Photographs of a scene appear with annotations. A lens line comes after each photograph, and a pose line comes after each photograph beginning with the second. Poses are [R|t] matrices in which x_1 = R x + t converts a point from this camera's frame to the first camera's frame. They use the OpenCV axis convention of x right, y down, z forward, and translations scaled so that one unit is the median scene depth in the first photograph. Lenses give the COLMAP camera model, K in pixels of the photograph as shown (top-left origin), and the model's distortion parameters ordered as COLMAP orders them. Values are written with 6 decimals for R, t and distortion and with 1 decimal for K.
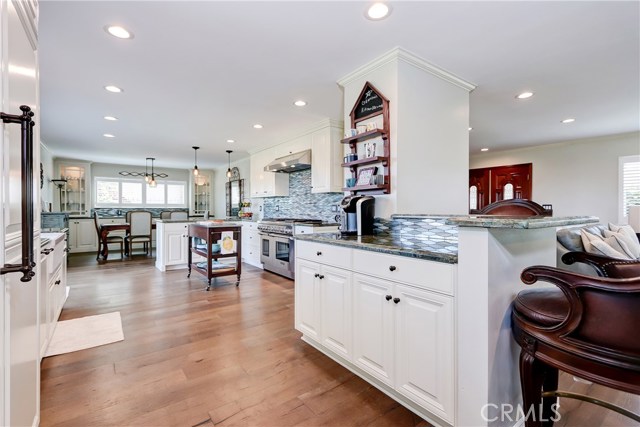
lens RADIAL K [[297.0, 0, 319.5], [0, 297.0, 205.1], [0, 0, 1]] dist [0.011059, 0.000103]
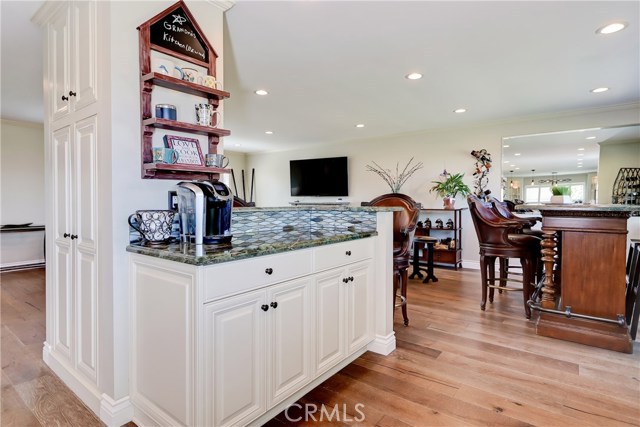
lens RADIAL K [[346.3, 0, 319.7], [0, 346.3, 203.6], [0, 0, 1]] dist [0.000136, 0.000224]
pose [[-0.245412, -0.008187, 0.969384, -0.649256], [-0.003857, 0.999965, 0.007469, 0.009985], [-0.969411, -0.001906, -0.245435, 0.926346]]
